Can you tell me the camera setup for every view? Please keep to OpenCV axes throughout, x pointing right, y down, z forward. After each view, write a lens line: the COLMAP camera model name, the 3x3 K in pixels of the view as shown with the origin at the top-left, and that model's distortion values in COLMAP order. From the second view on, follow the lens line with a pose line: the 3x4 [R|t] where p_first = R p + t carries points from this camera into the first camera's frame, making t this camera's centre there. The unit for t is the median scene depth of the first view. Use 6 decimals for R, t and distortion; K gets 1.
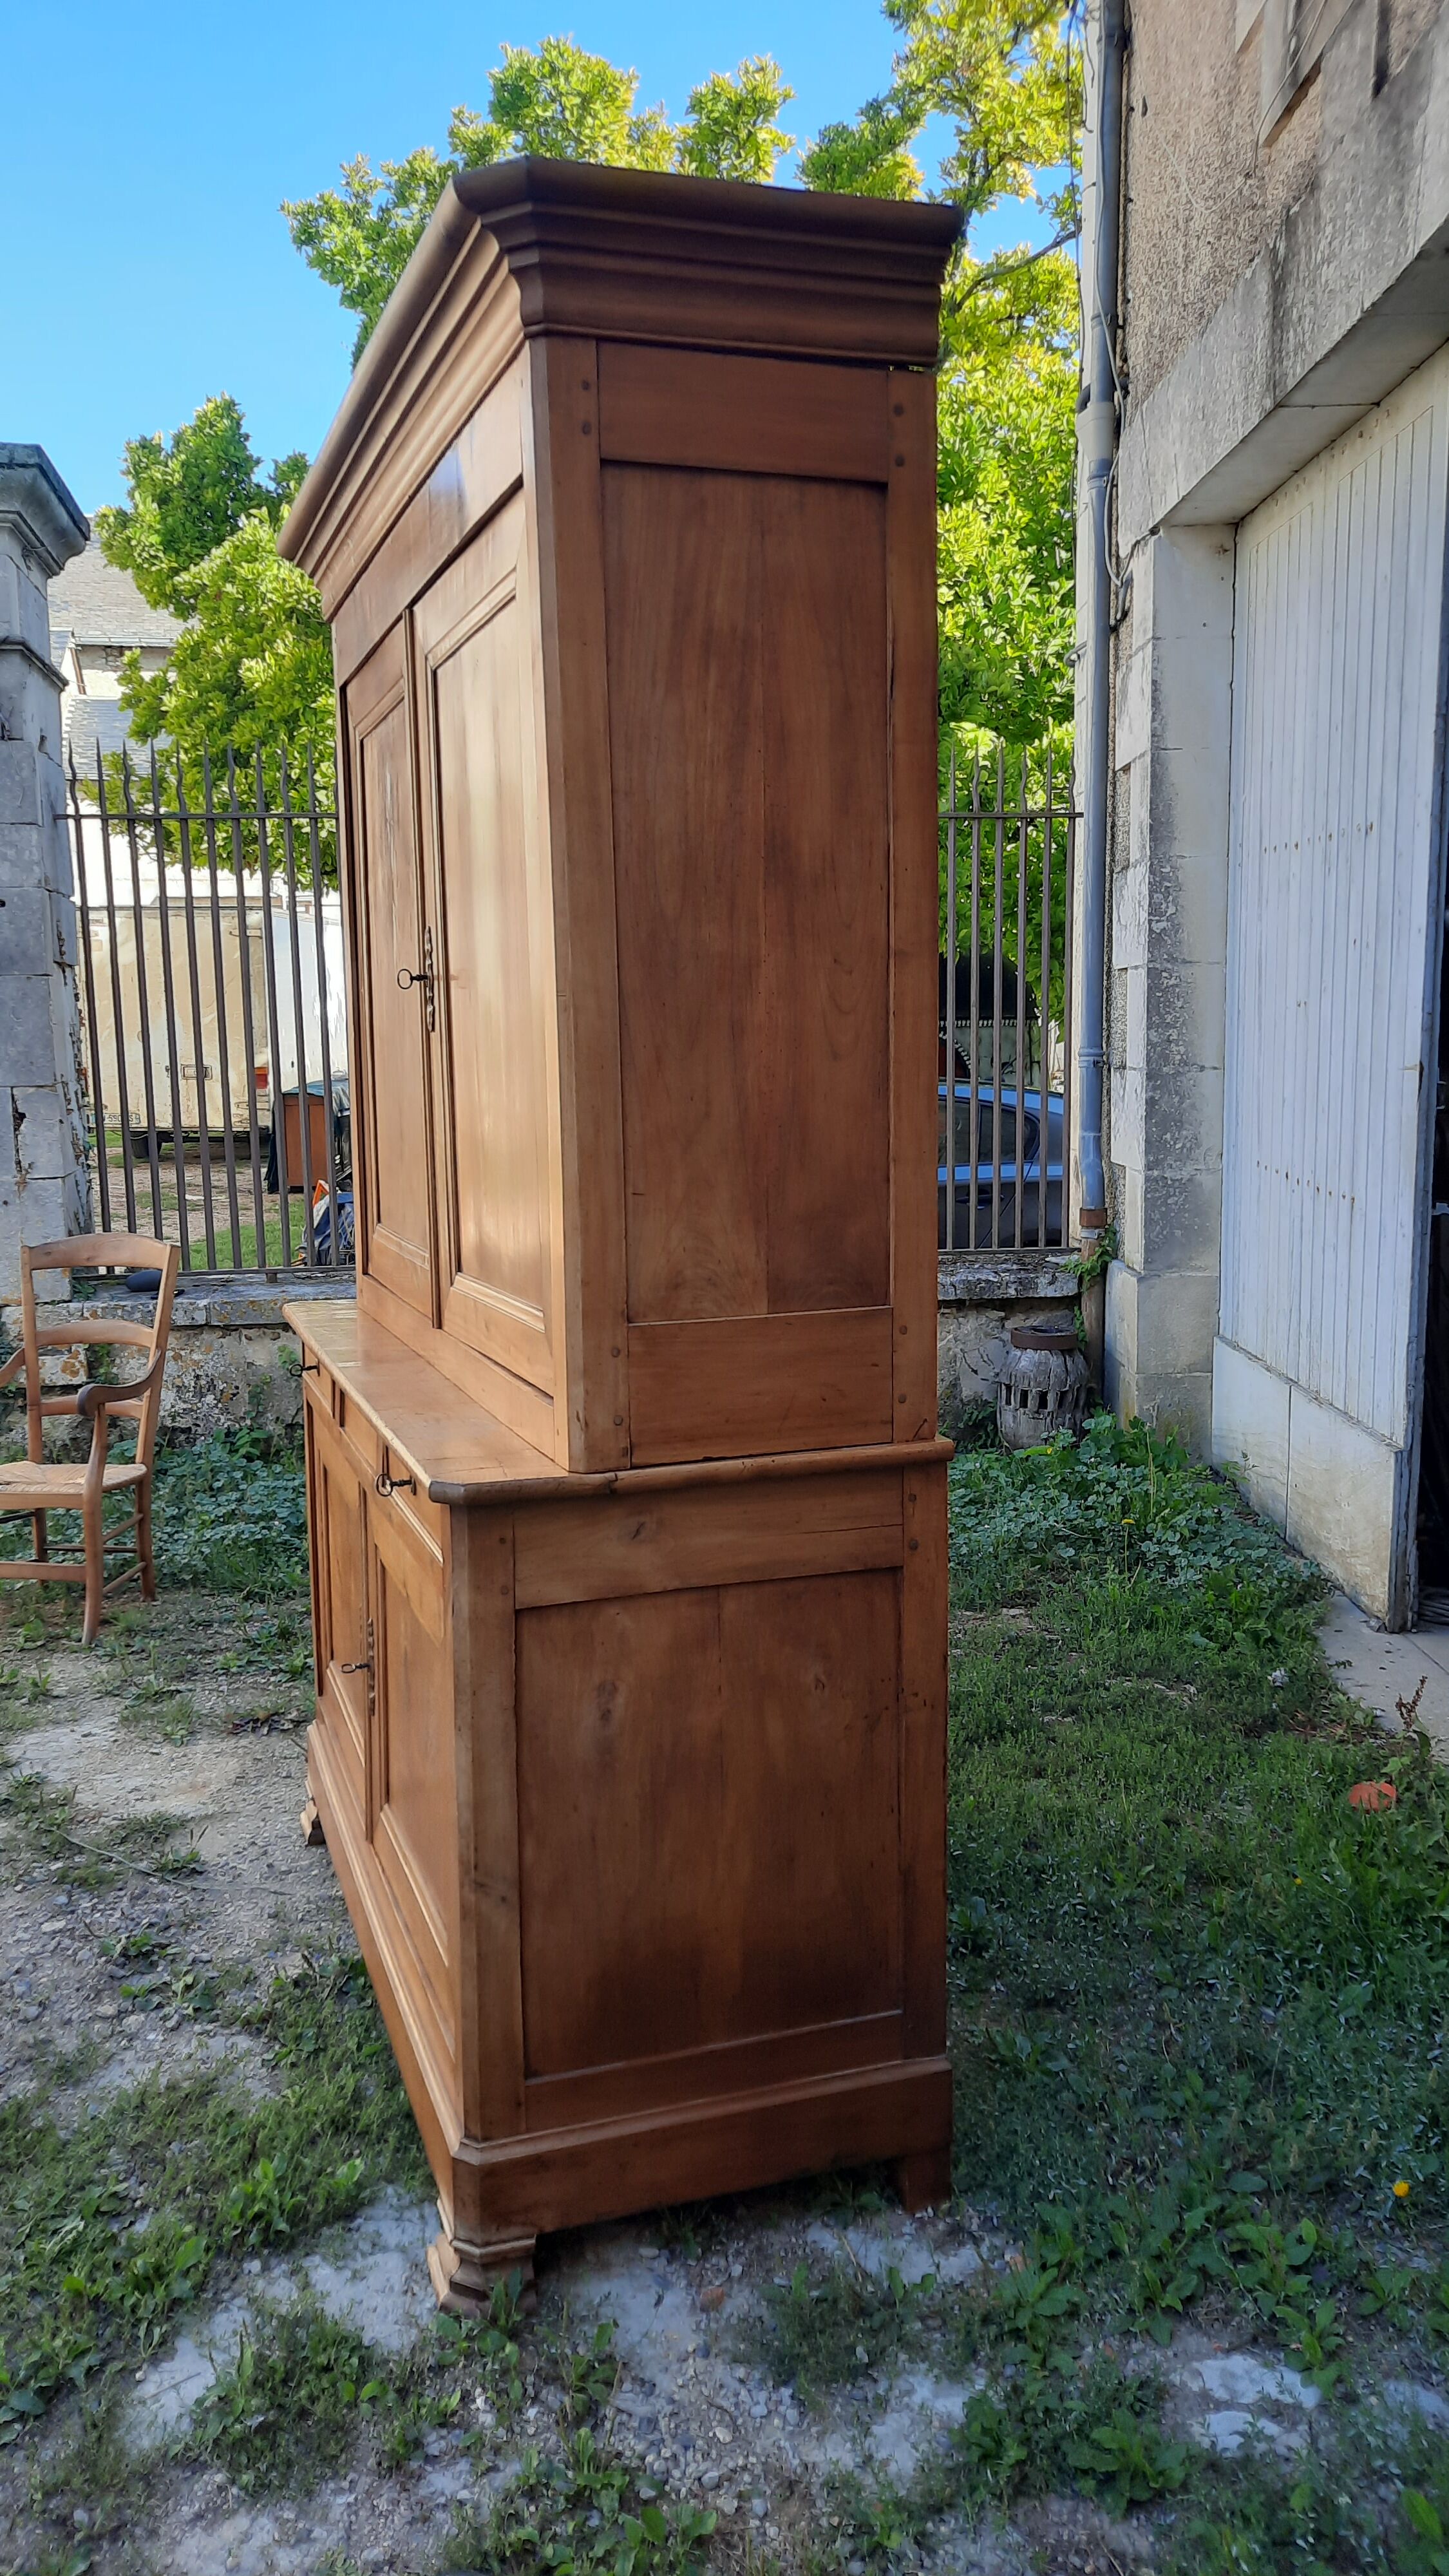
lens RADIAL K [[1896.1, 0, 724.5], [0, 1896.1, 1288.0], [0, 0, 1]] dist [-0.000905, 0.001613]
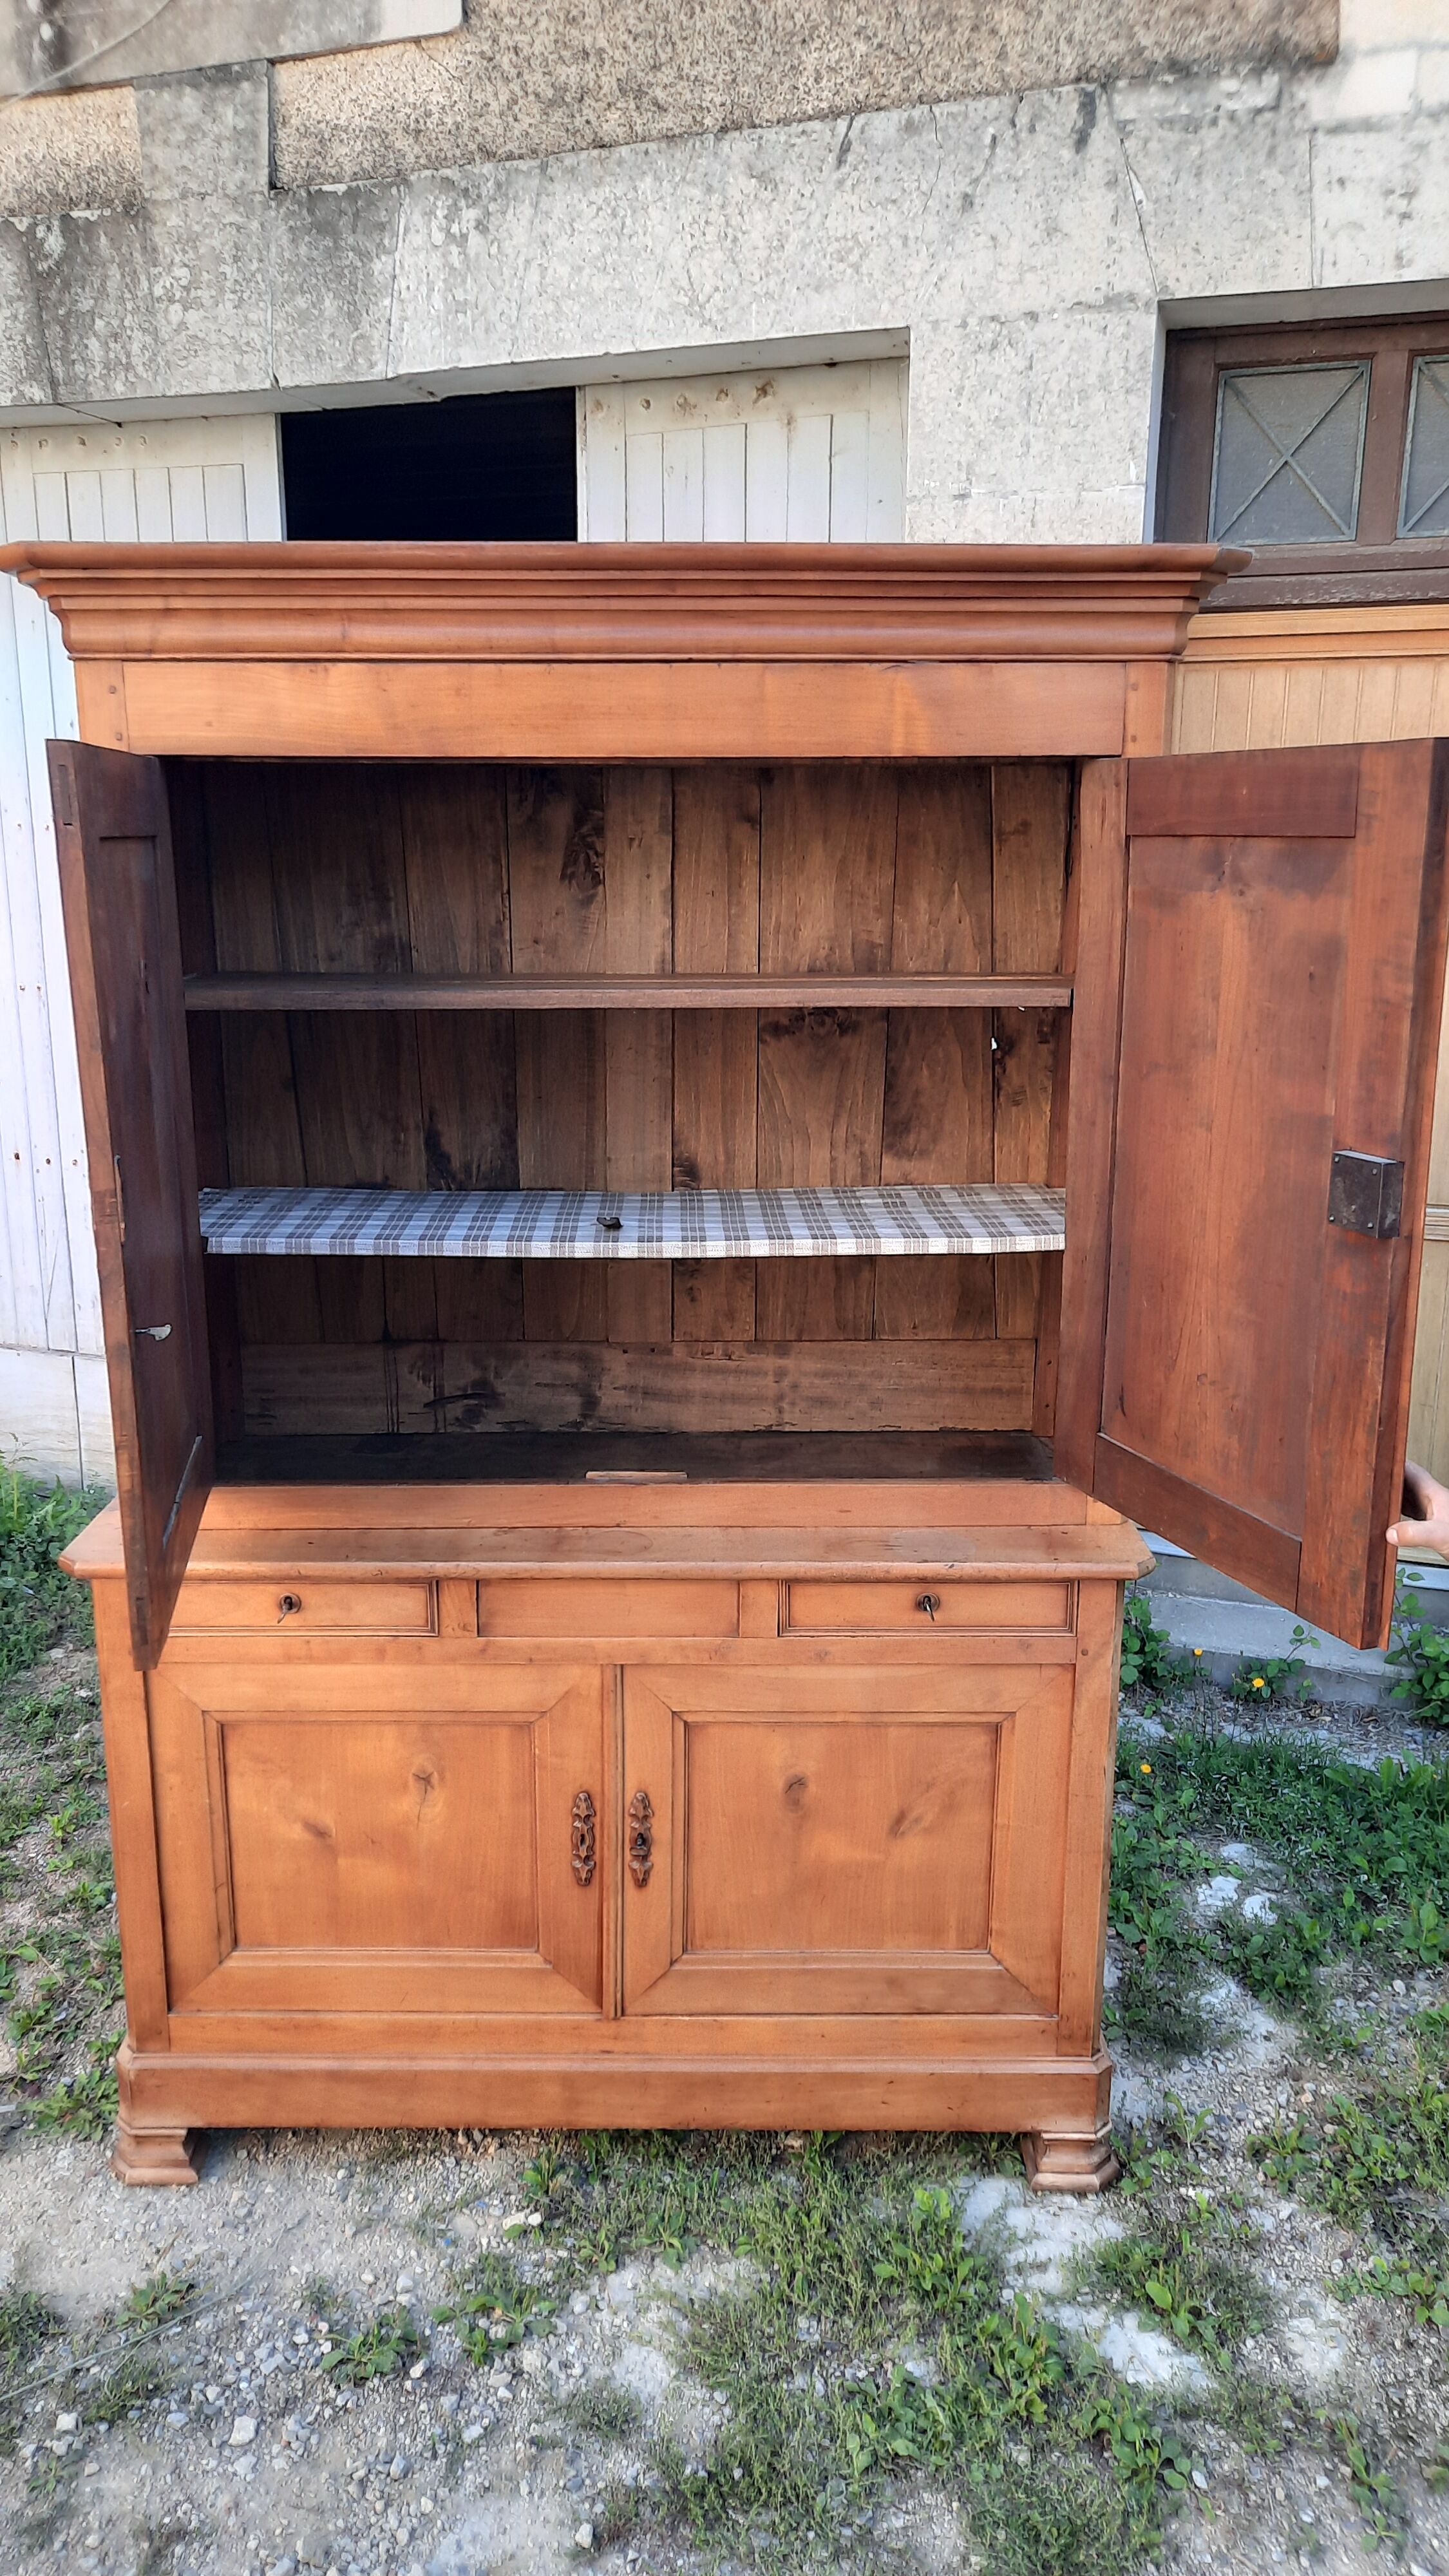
lens RADIAL K [[1863.0, 0, 688.8], [0, 1863.0, 1278.5], [0, 0, 1]] dist [0.010519, 0.002390]
pose [[0.325657, -0.212750, 0.921241, -0.848146], [0.119487, 0.975804, 0.183112, -0.219974], [-0.937907, 0.050445, 0.343198, 0.526769]]
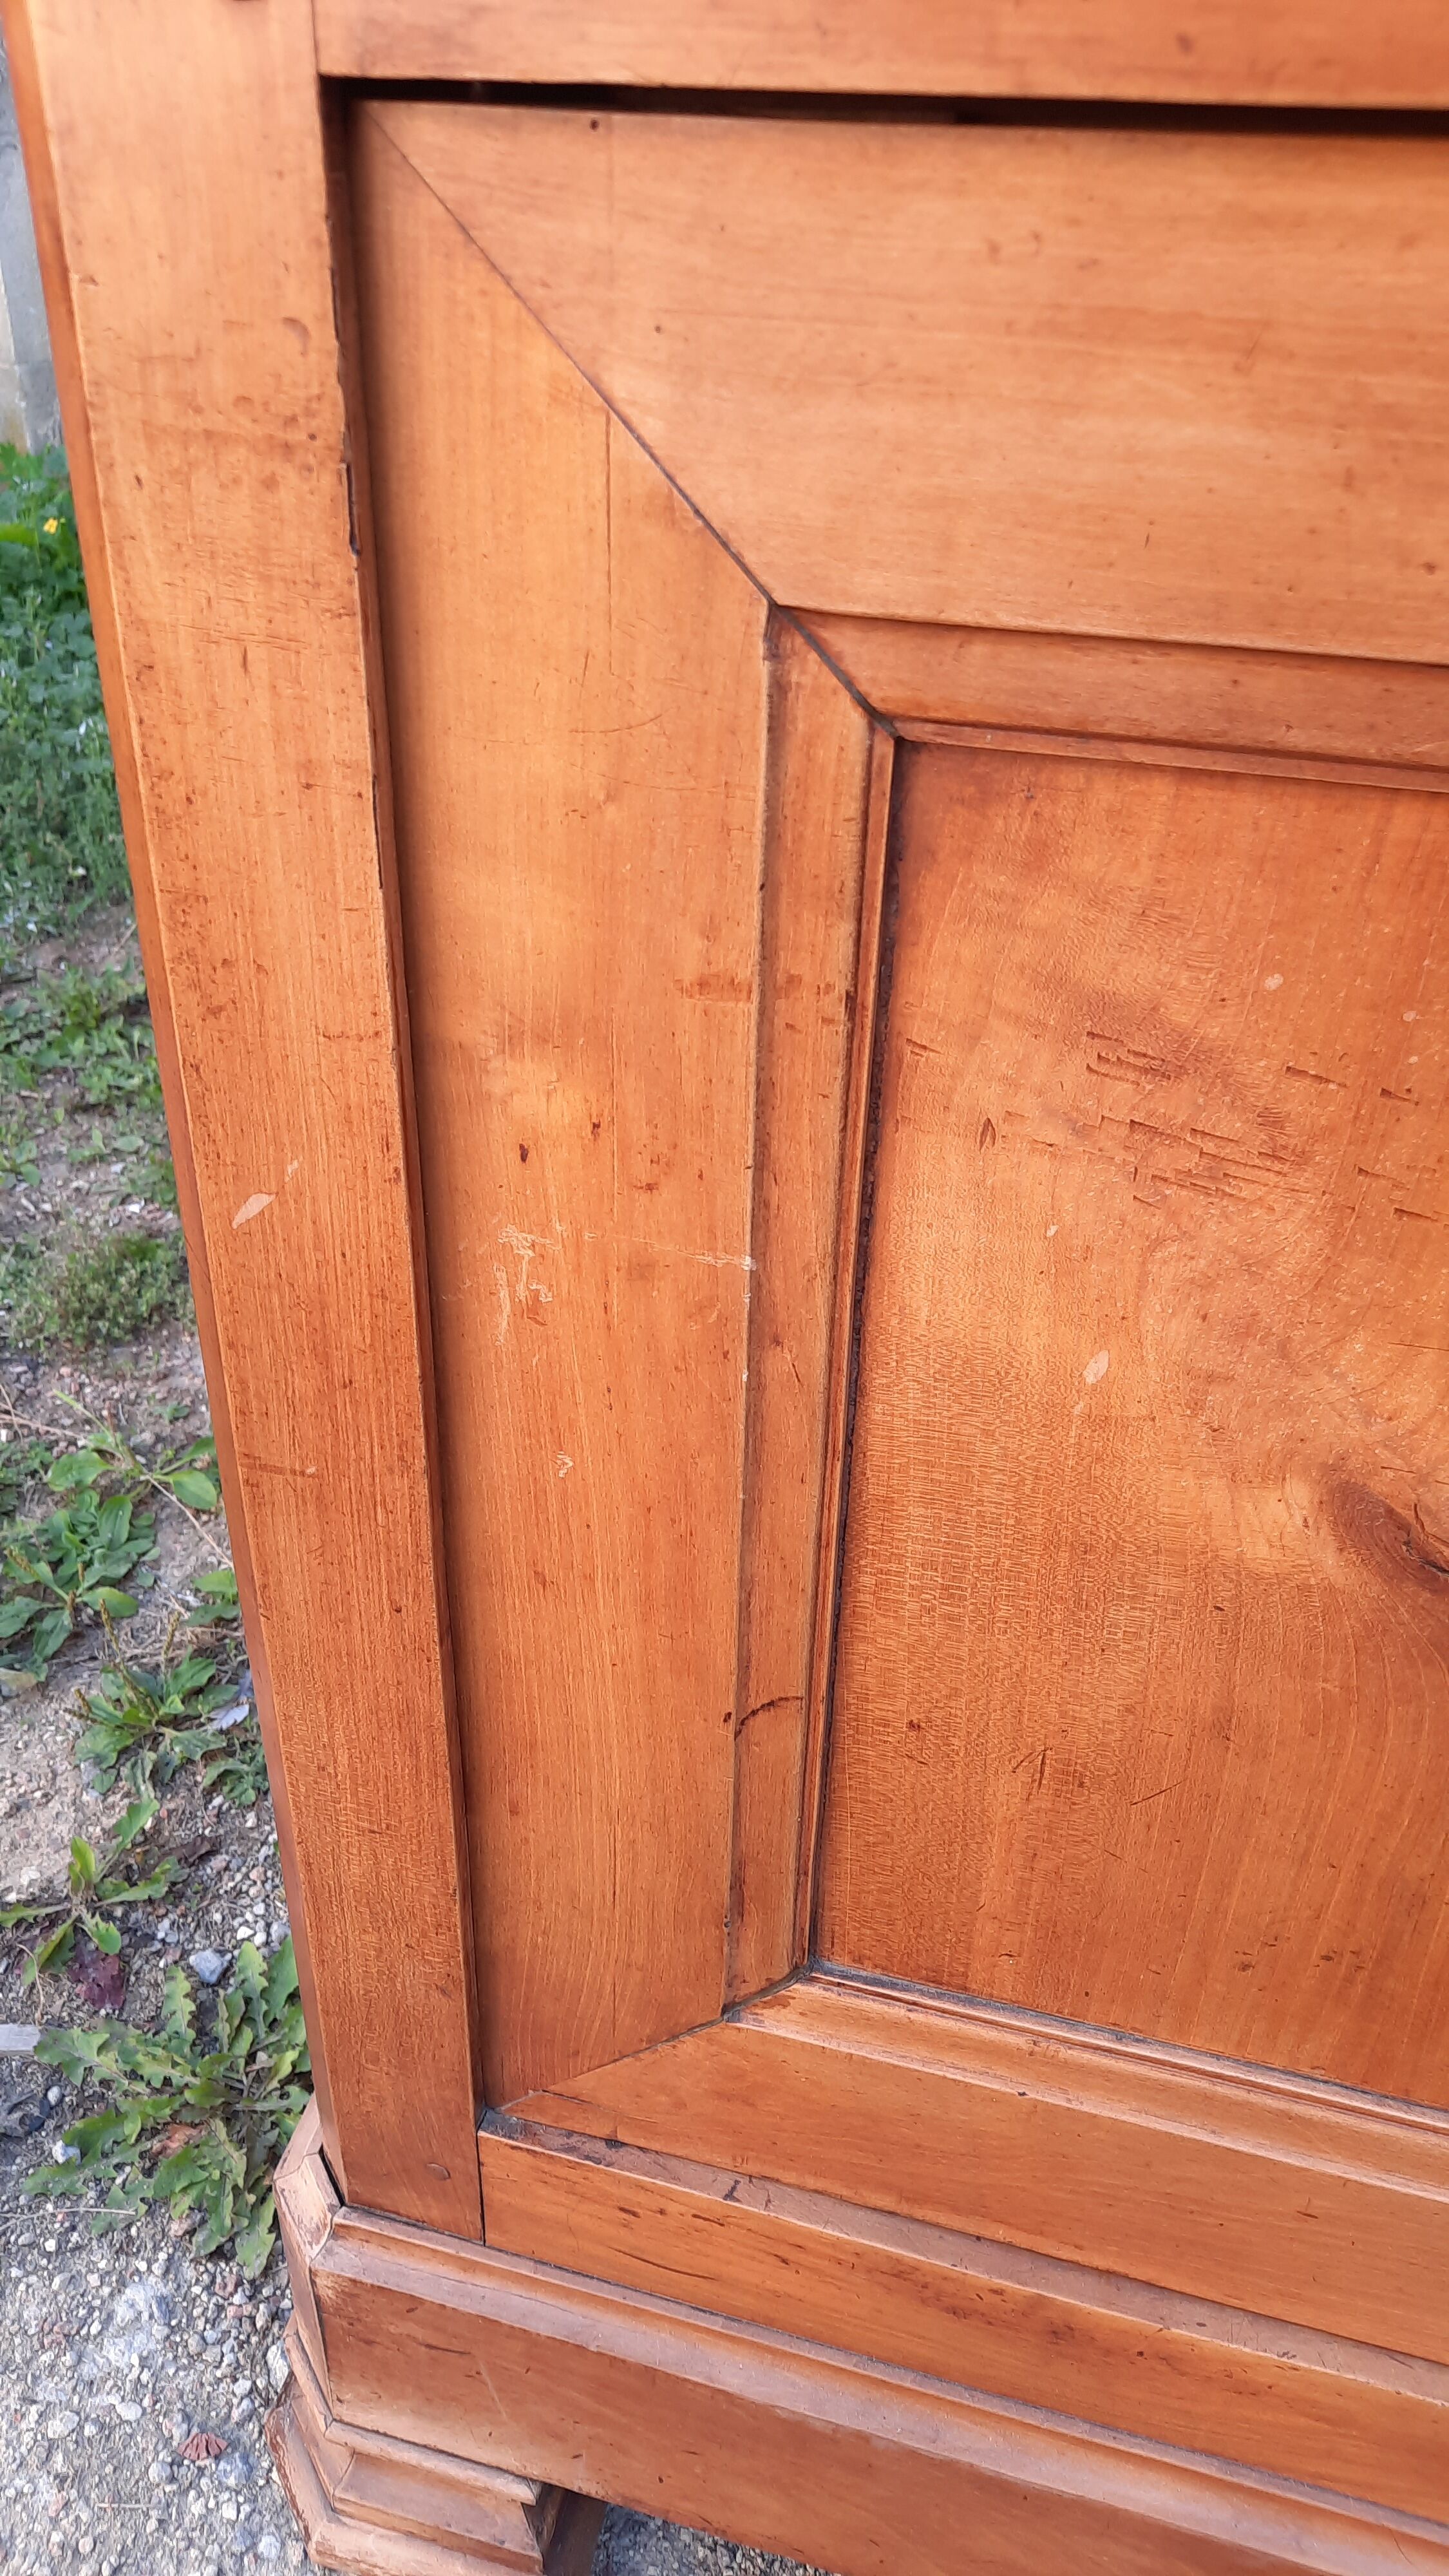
lens RADIAL K [[1896.1, 0, 724.5], [0, 1896.1, 1288.0], [0, 0, 1]] dist [-0.000905, 0.001613]
pose [[0.539972, -0.445352, 0.714207, -0.331724], [0.079223, 0.871672, 0.483645, 0.053409], [-0.837946, -0.204573, 0.505961, 0.932056]]
